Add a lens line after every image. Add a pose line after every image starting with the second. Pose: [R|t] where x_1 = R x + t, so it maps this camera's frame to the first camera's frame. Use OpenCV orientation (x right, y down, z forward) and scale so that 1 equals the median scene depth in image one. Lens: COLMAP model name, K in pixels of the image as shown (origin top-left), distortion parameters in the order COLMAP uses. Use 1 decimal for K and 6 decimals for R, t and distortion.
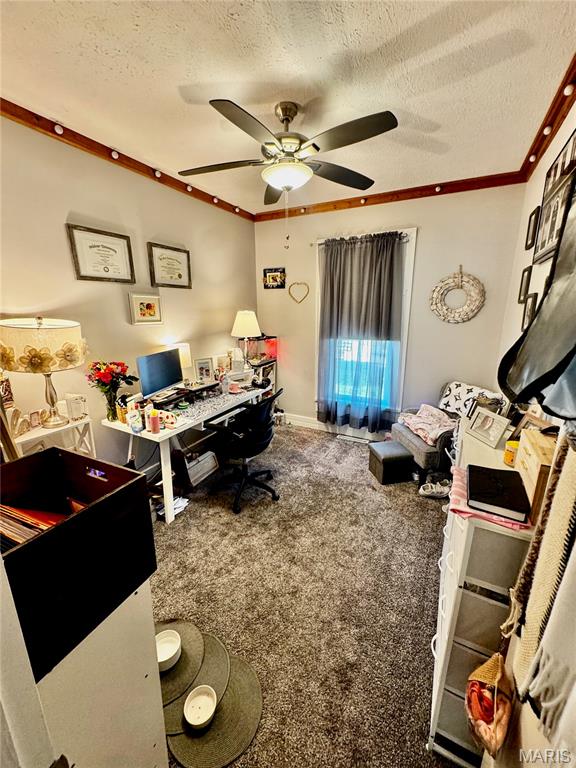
lens RADIAL K [[306.3, 0, 287.6], [0, 306.3, 385.0], [0, 0, 1]] dist [-0.000404, 0.000001]
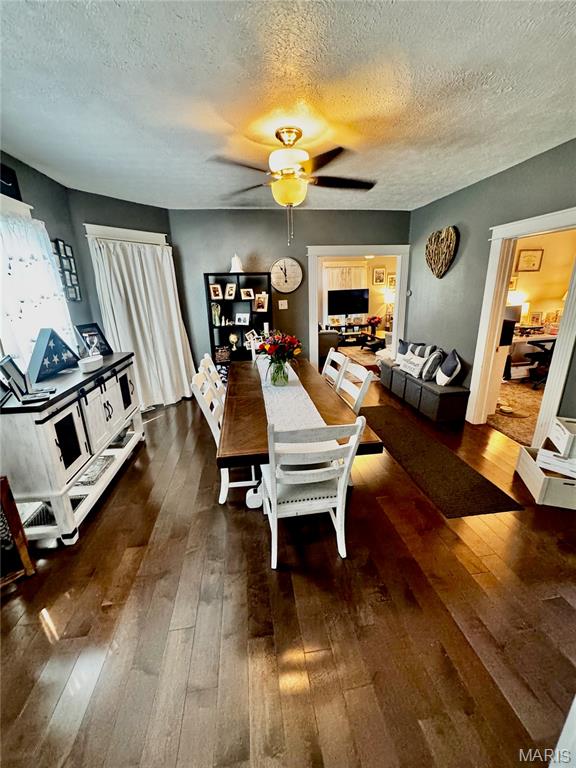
lens RADIAL K [[306.3, 0, 288.1], [0, 306.3, 384.3], [0, 0, 1]] dist [-0.000404, 0.000001]
pose [[0.587814, 0.219587, -0.778624, 0.355069], [-0.161660, 0.974929, 0.152905, 0.286777], [0.792679, 0.035993, 0.608576, -1.216135]]
